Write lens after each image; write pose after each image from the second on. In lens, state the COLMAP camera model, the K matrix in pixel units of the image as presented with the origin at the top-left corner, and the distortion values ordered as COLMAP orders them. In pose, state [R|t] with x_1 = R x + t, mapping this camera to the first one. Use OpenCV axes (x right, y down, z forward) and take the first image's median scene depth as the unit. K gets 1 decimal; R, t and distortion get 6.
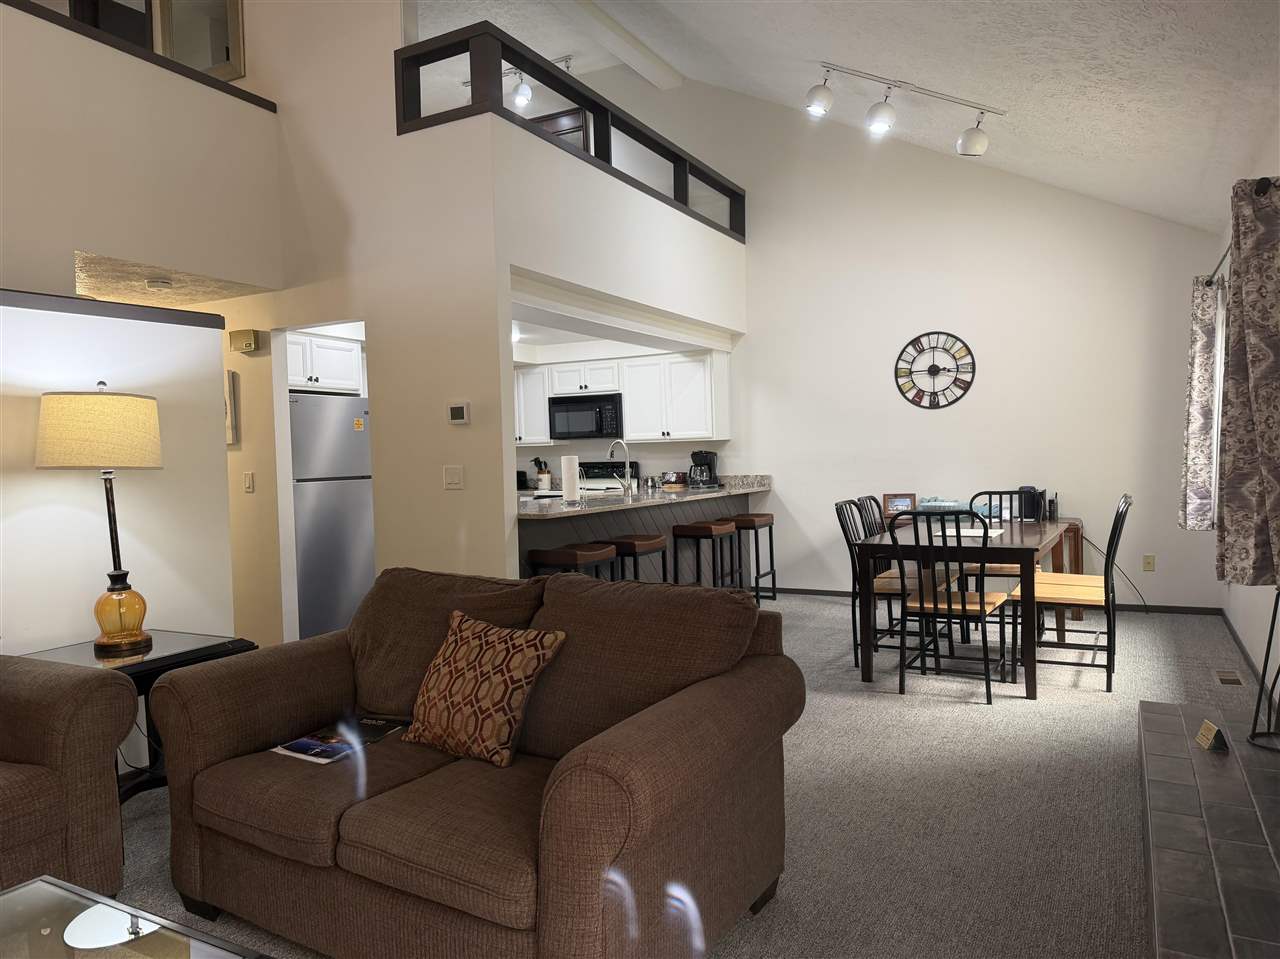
lens RADIAL K [[892.0, 0, 640.0], [0, 892.0, 479.5], [0, 0, 1]] dist [0.136245, -0.174804]
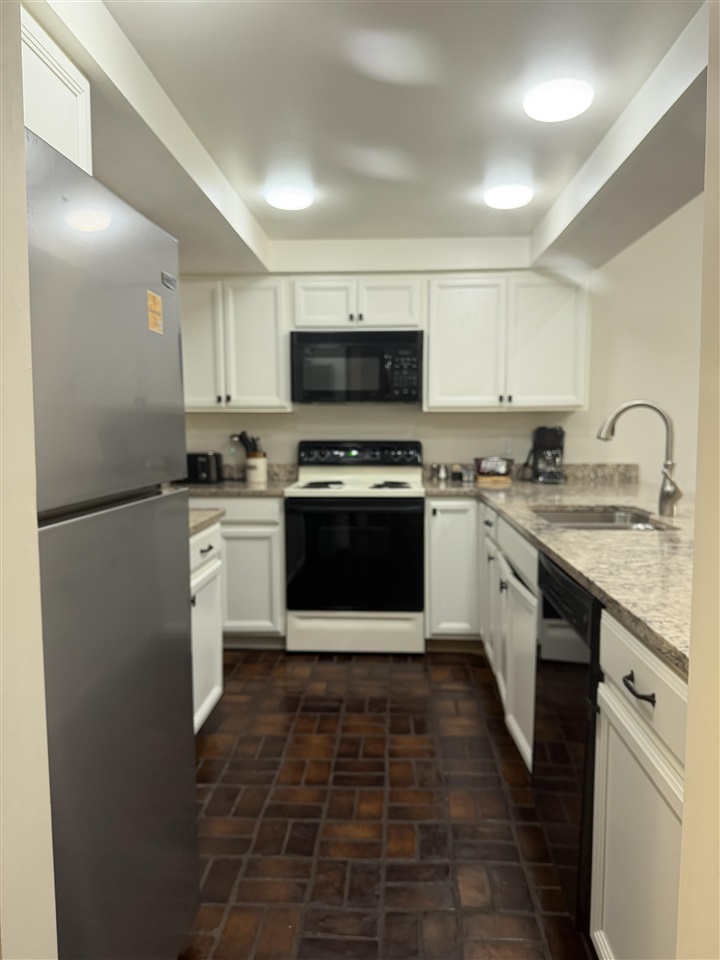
lens RADIAL K [[669.0, 0, 360.0], [0, 669.0, 480.0], [0, 0, 1]] dist [0.136245, -0.174804]
pose [[0.902417, -0.008807, 0.430774, -0.260573], [-0.009481, 0.999143, 0.040288, -0.010983], [-0.430760, -0.040440, 0.901560, 0.581970]]
